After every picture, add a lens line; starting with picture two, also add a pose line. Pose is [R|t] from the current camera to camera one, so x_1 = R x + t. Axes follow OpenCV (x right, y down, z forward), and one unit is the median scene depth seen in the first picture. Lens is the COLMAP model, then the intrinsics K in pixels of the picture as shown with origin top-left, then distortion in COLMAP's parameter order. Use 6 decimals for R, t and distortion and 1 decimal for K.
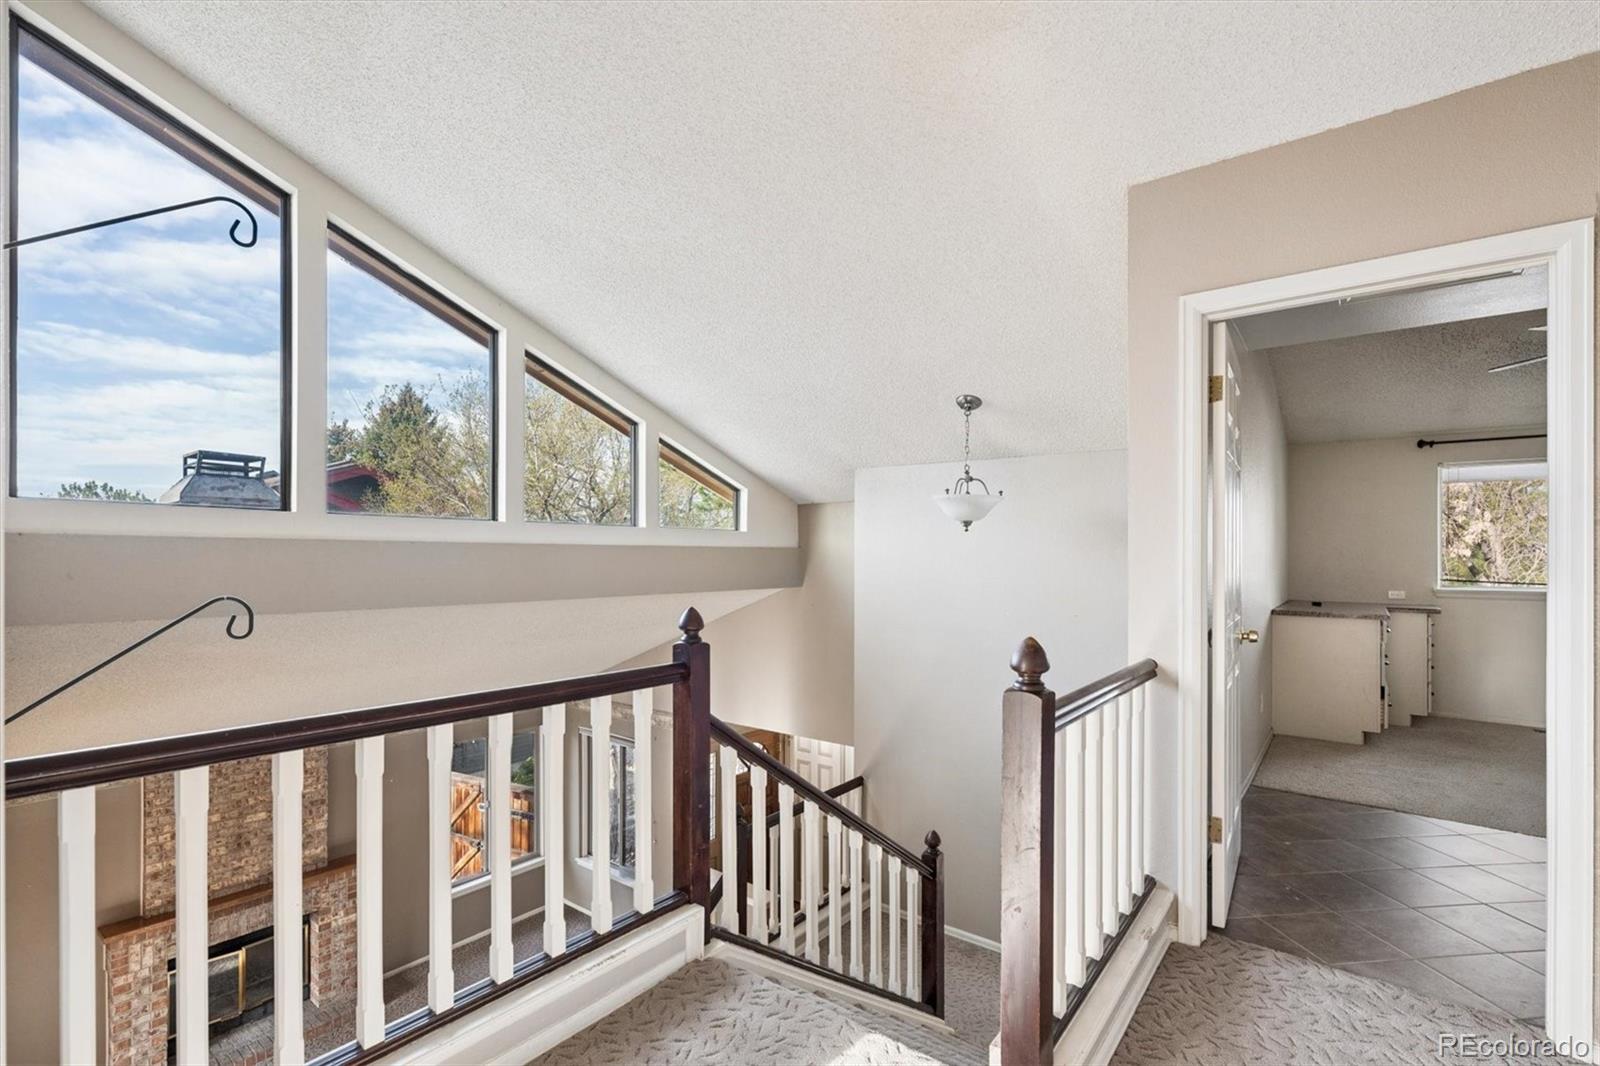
lens RADIAL K [[744.3, 0, 810.4], [0, 744.3, 553.3], [0, 0, 1]] dist [0.002662, 0.000039]
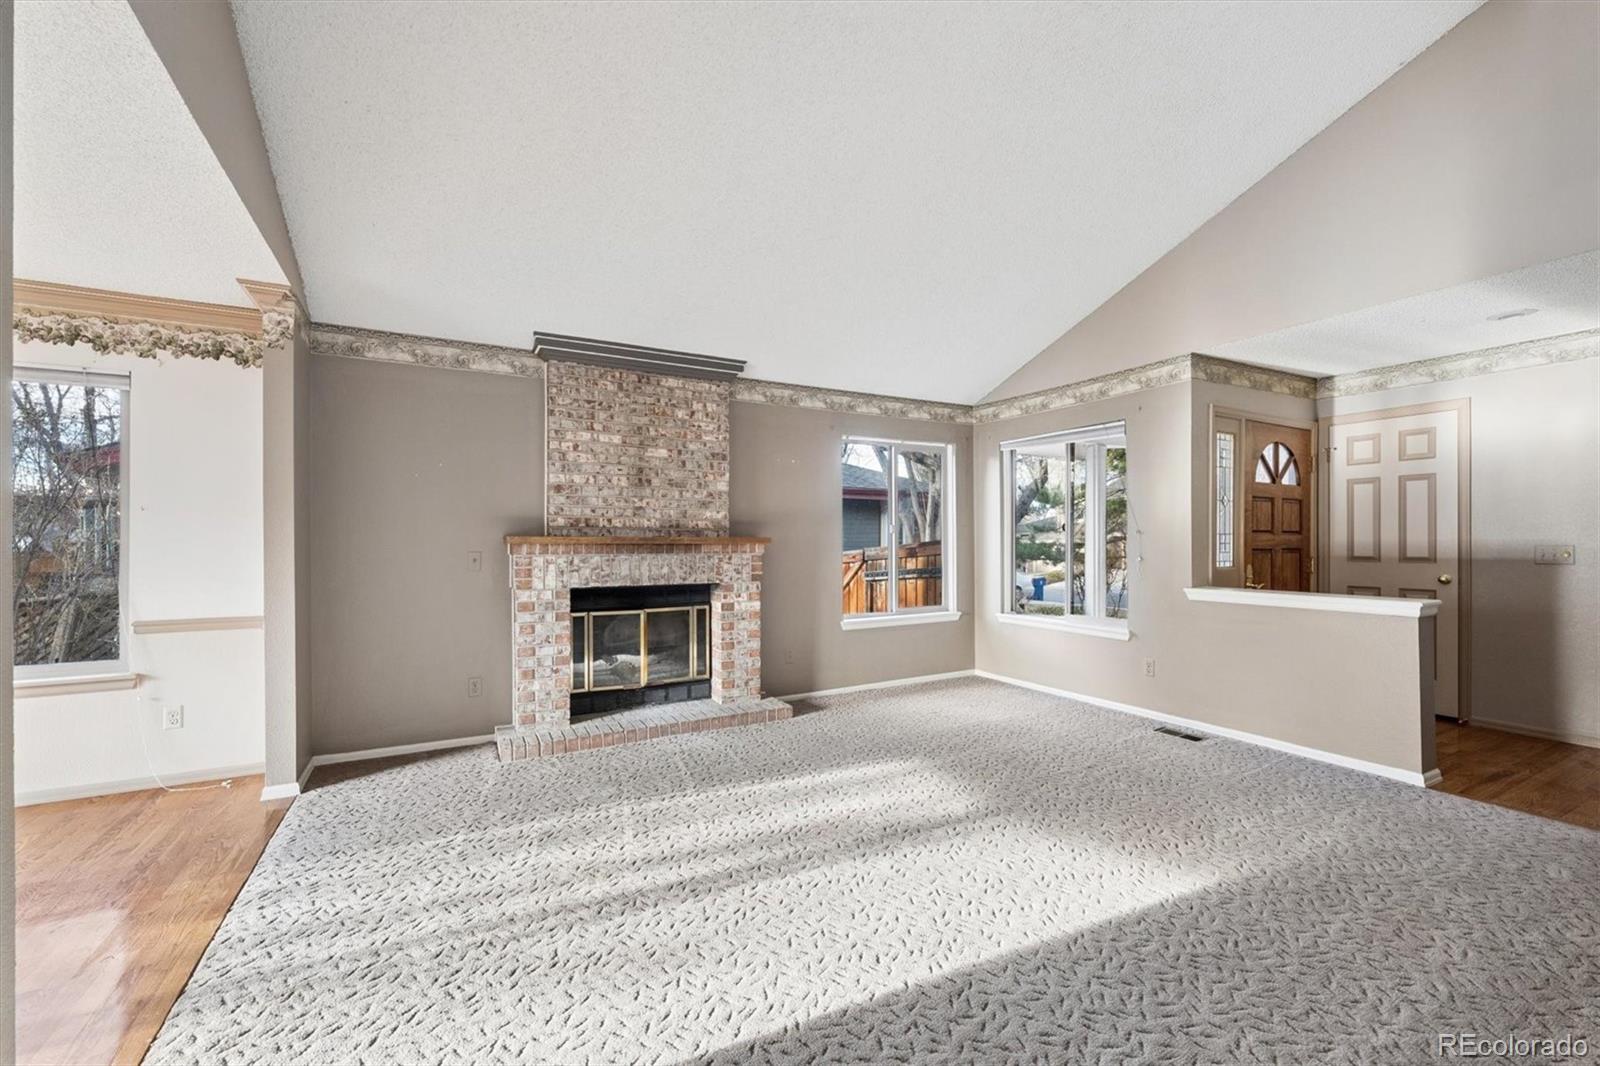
lens RADIAL K [[659.4, 0, 803.9], [0, 659.4, 539.3], [0, 0, 1]] dist [-0.001006, 0.000799]
pose [[0.919082, -0.001505, -0.394063, -0.314122], [0.002223, 0.999997, 0.001367, 0.454742], [0.394060, -0.002132, 0.919082, 0.403146]]
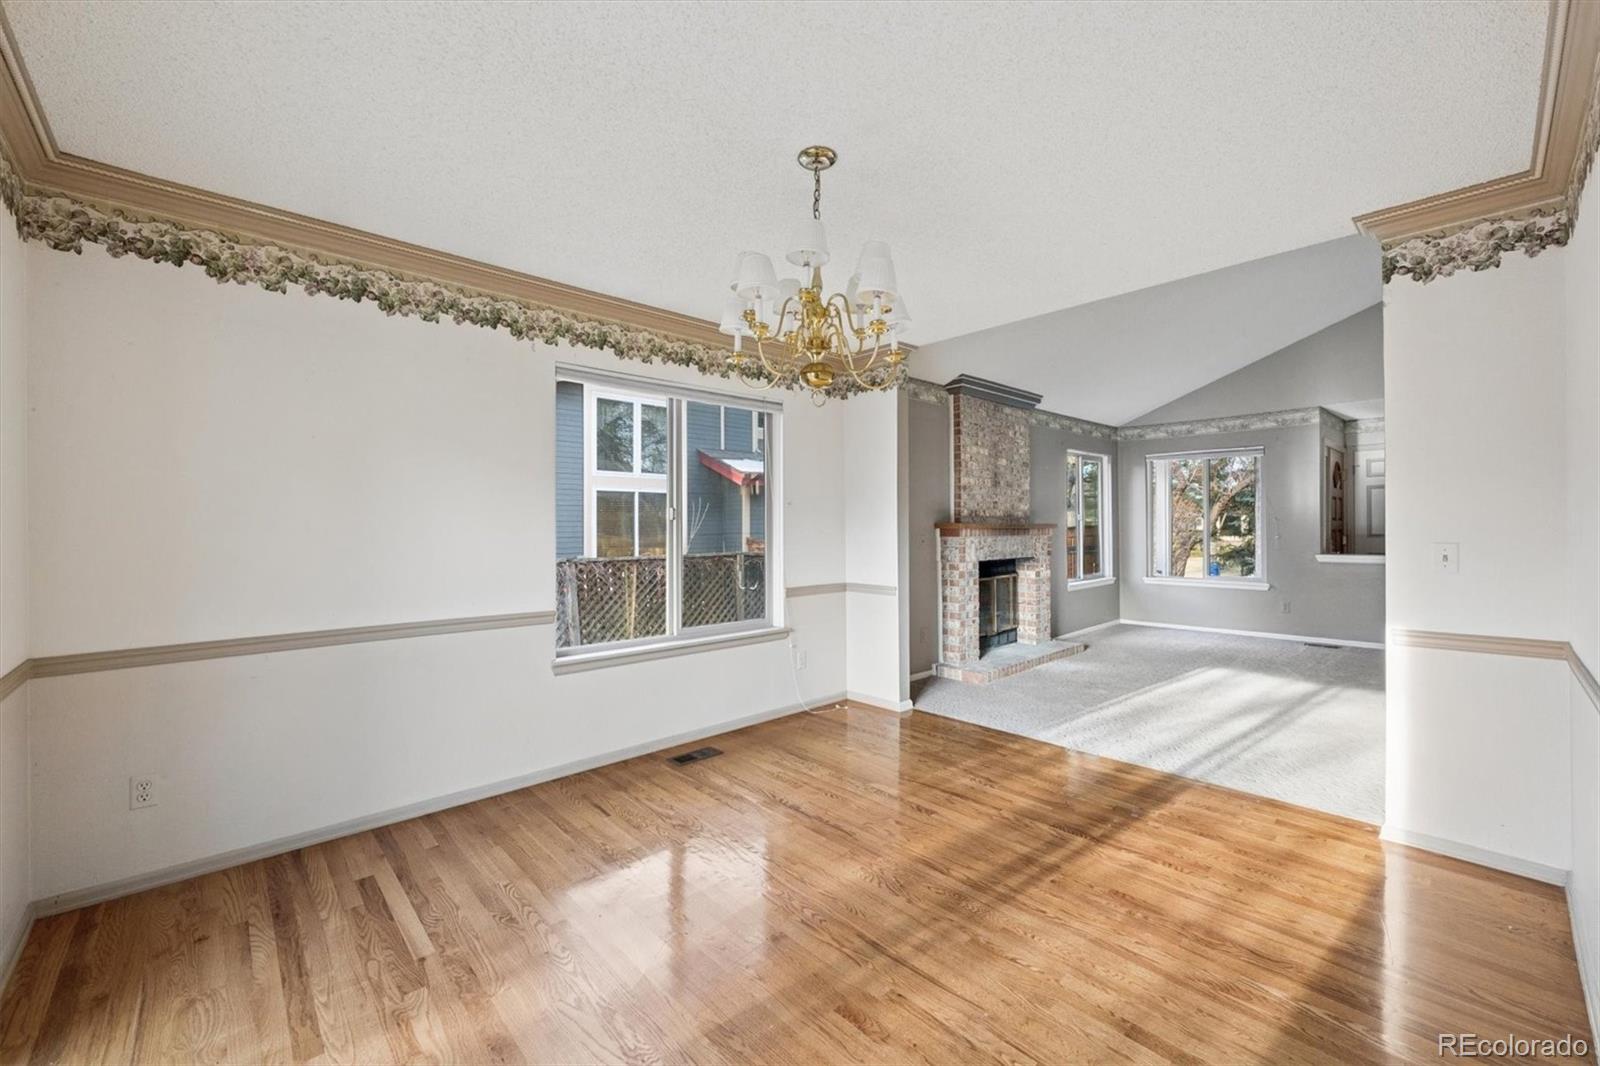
lens RADIAL K [[659.4, 0, 796.0], [0, 659.4, 525.7], [0, 0, 1]] dist [-0.001006, 0.000799]
pose [[0.987257, -0.006725, -0.158989, -0.904416], [0.007036, 0.999974, 0.001396, 0.452528], [0.158976, -0.002497, 0.987279, -0.027123]]
